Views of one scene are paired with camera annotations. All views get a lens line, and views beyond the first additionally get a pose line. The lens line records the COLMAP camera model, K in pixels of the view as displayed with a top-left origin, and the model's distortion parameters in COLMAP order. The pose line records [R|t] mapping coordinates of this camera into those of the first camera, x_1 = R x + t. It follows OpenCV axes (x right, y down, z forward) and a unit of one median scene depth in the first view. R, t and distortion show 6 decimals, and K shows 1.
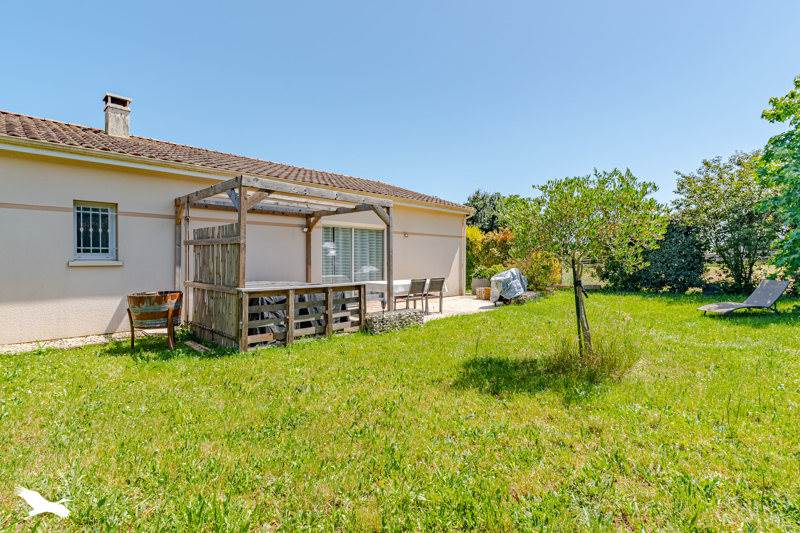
lens RADIAL K [[380.3, 0, 400.0], [0, 380.3, 266.5], [0, 0, 1]] dist [-0.001191, 0.000095]
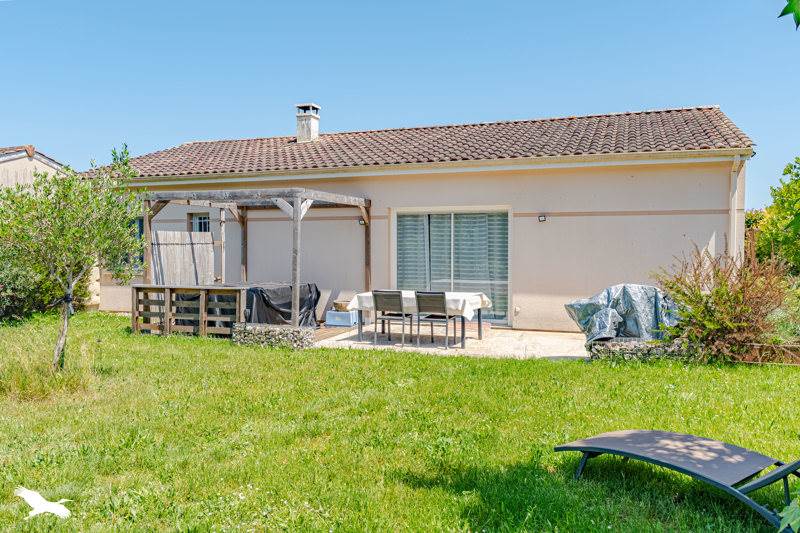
lens RADIAL K [[574.2, 0, 400.0], [0, 574.2, 266.5], [0, 0, 1]] dist [0.001166, 0.000216]
pose [[0.435869, 0.037433, -0.899231, 1.177088], [-0.017021, 0.999299, 0.033348, -0.054931], [0.899849, 0.000770, 0.436201, 0.673444]]
